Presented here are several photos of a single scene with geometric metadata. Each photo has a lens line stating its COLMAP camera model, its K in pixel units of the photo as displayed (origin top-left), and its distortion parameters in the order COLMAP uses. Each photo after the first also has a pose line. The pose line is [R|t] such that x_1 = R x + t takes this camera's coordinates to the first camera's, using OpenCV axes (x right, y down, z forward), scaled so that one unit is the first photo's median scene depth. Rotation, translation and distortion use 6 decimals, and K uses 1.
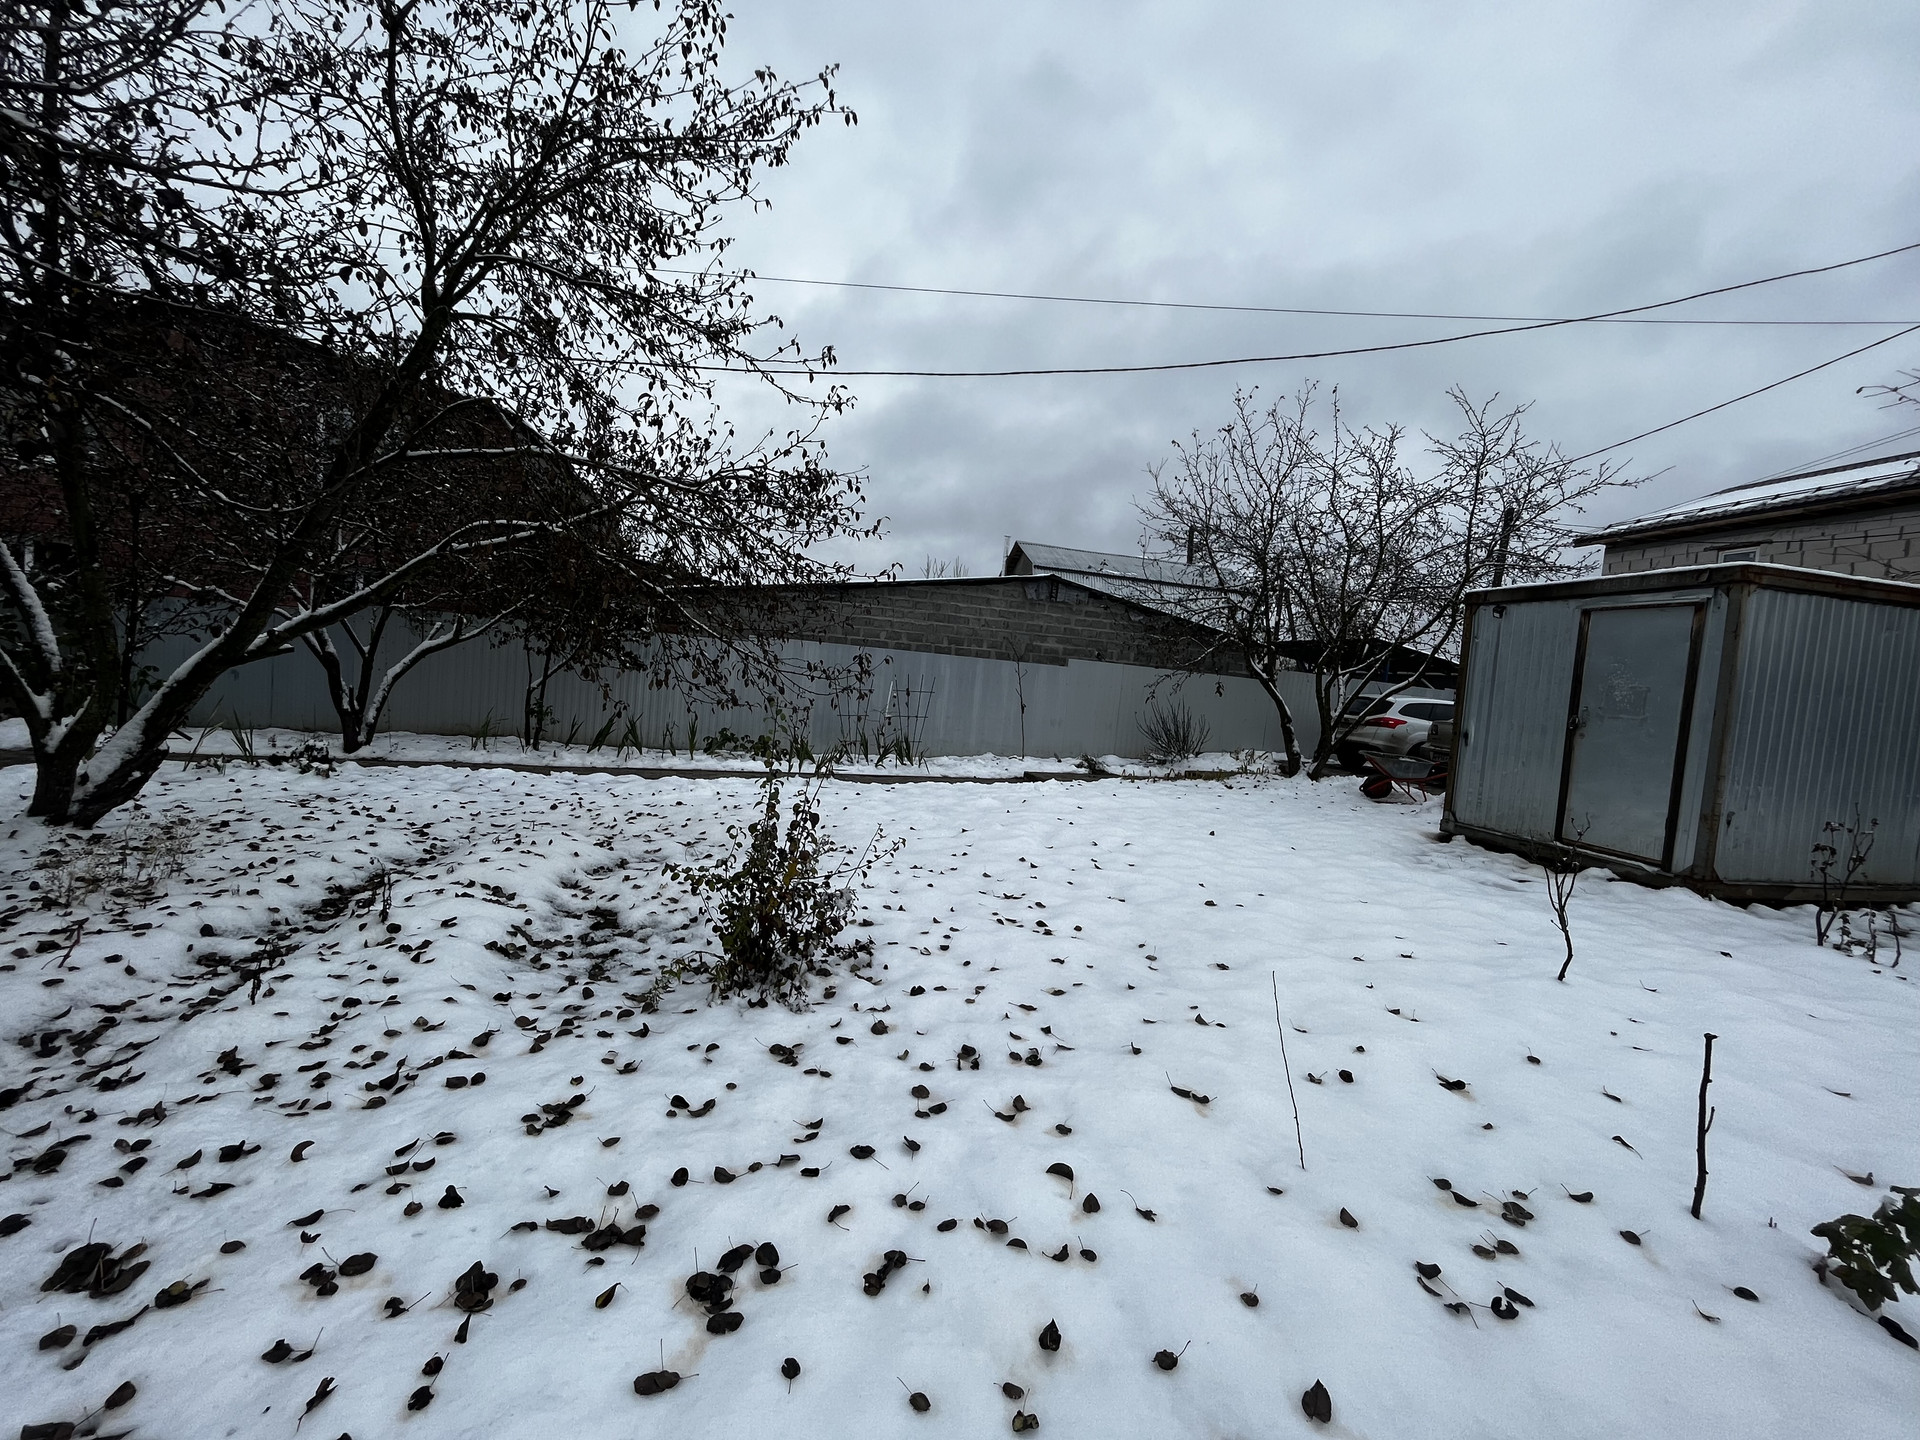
lens RADIAL K [[776.7, 0, 956.7], [0, 776.7, 718.4], [0, 0, 1]] dist [-0.001954, -0.000639]
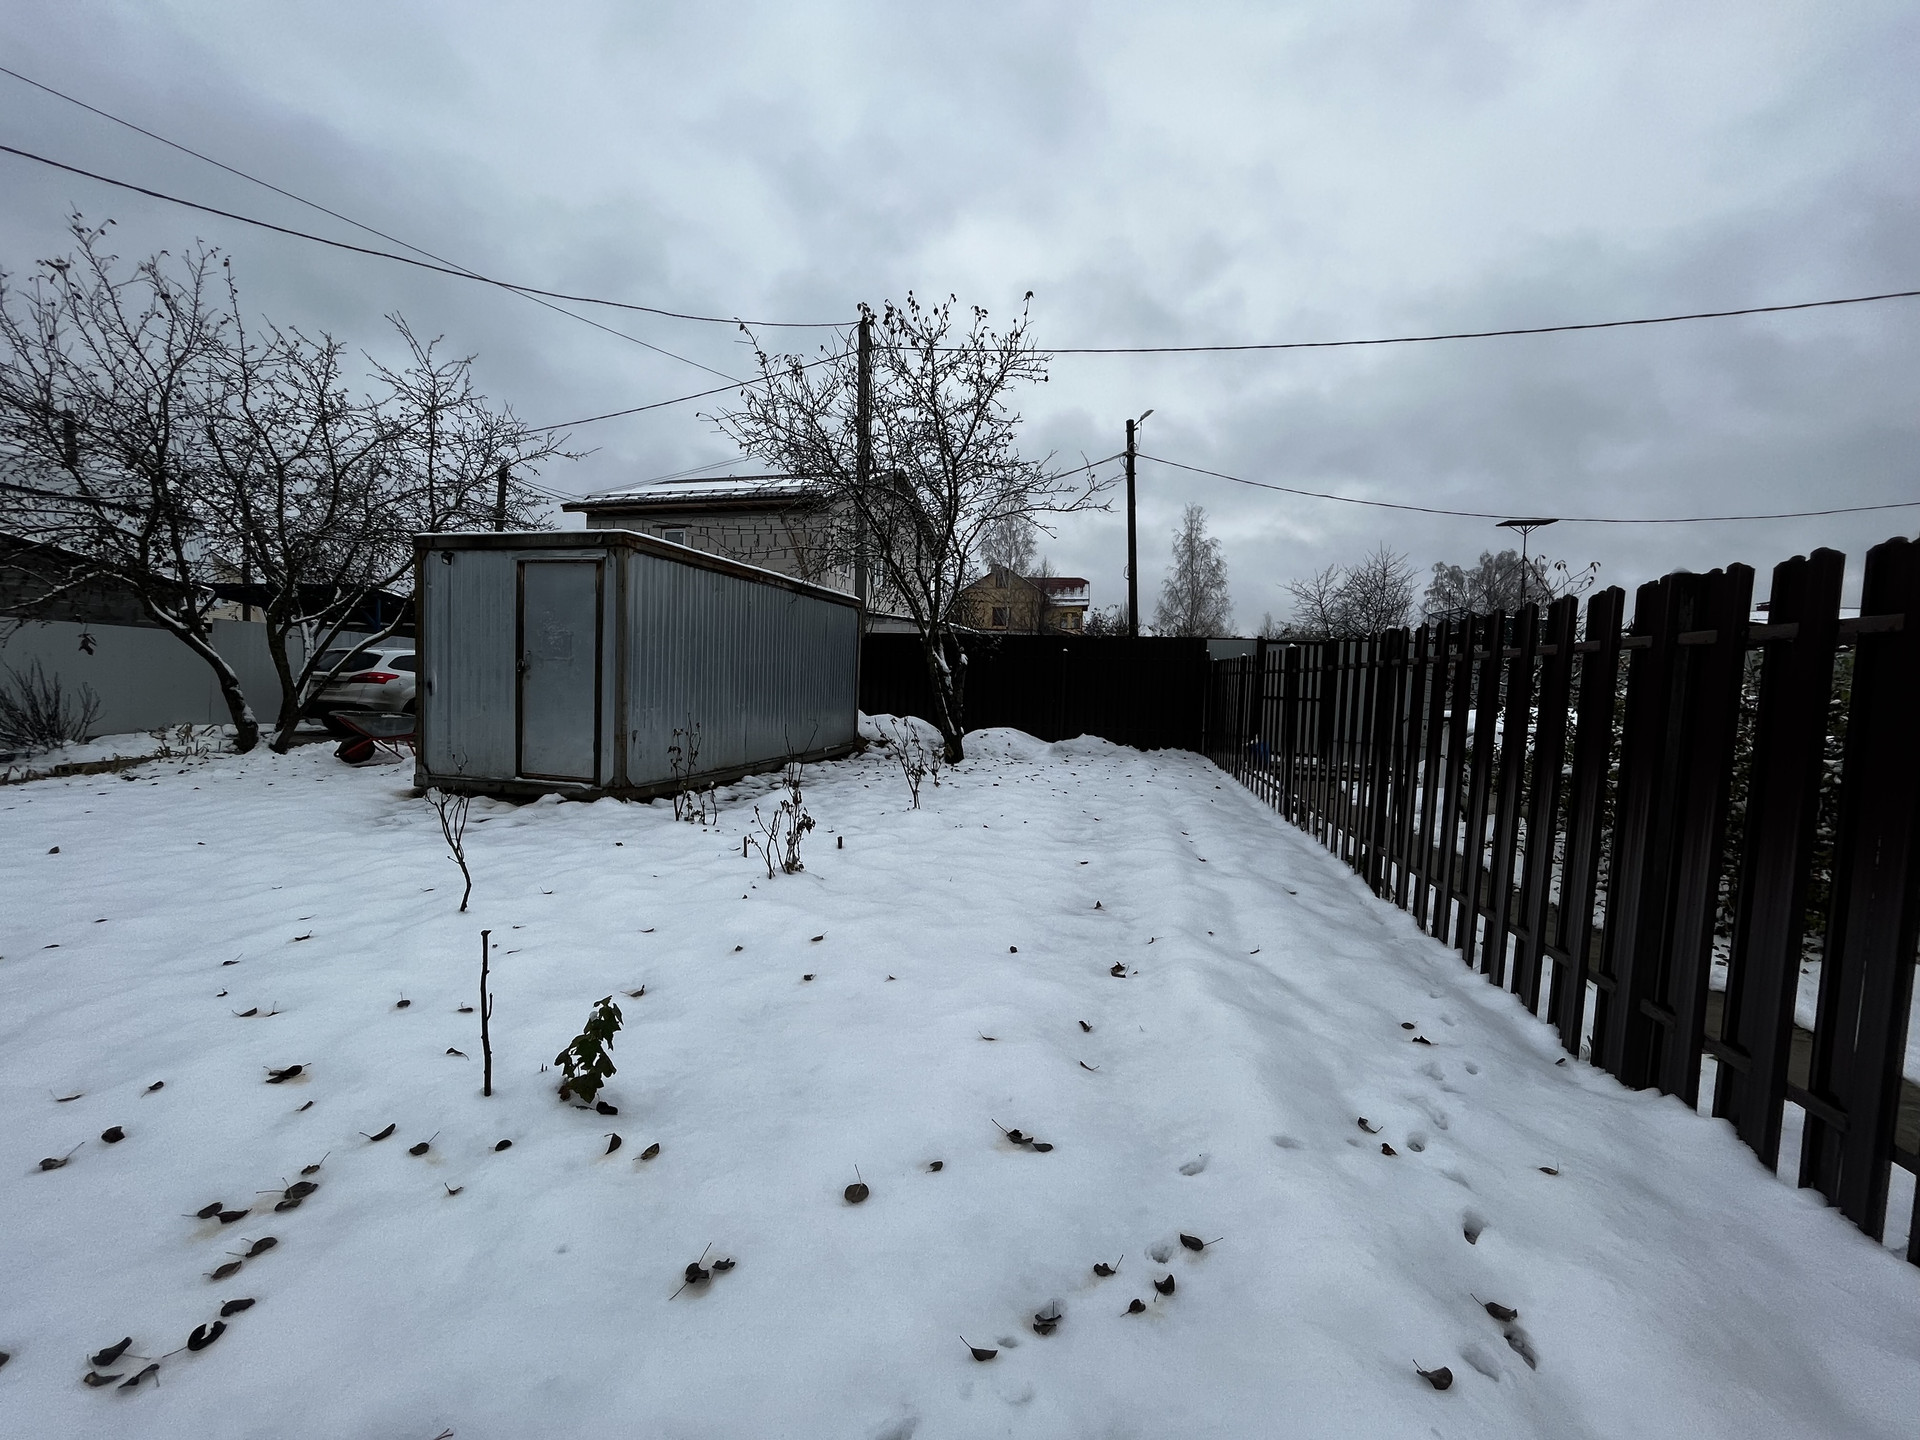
lens RADIAL K [[776.7, 0, 958.3], [0, 776.7, 719.7], [0, 0, 1]] dist [-0.001954, -0.000639]
pose [[0.447558, -0.106182, 0.887929, 0.095173], [0.052577, 0.994332, 0.092404, 0.011748], [-0.892708, 0.005329, 0.450604, -0.032492]]
